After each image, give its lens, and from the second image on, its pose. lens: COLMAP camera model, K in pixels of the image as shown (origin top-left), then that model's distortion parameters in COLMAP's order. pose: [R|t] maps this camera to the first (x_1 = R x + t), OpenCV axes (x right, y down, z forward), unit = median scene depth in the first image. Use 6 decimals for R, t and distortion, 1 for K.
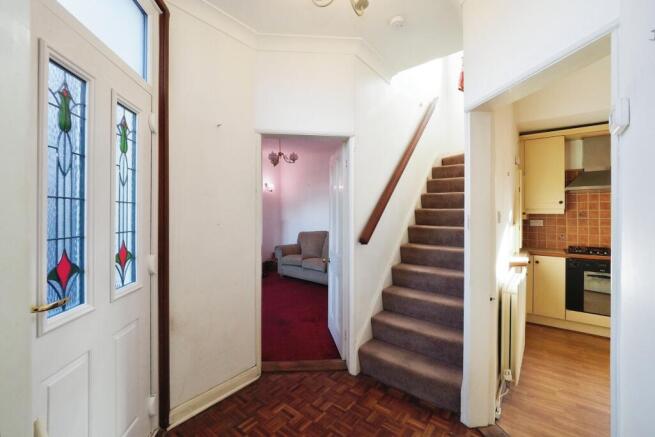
lens RADIAL K [[275.7, 0, 328.0], [0, 275.7, 221.2], [0, 0, 1]] dist [-0.008579, -0.000118]
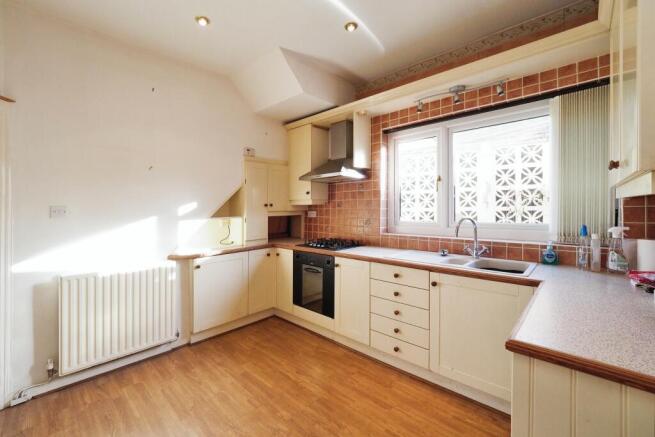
lens RADIAL K [[275.7, 0, 326.7], [0, 275.7, 211.9], [0, 0, 1]] dist [-0.008579, -0.000118]
pose [[0.994323, -0.015964, -0.105203, 1.040881], [0.016369, 0.999862, 0.002981, -0.003137], [0.105141, -0.004686, 0.994446, 0.046355]]
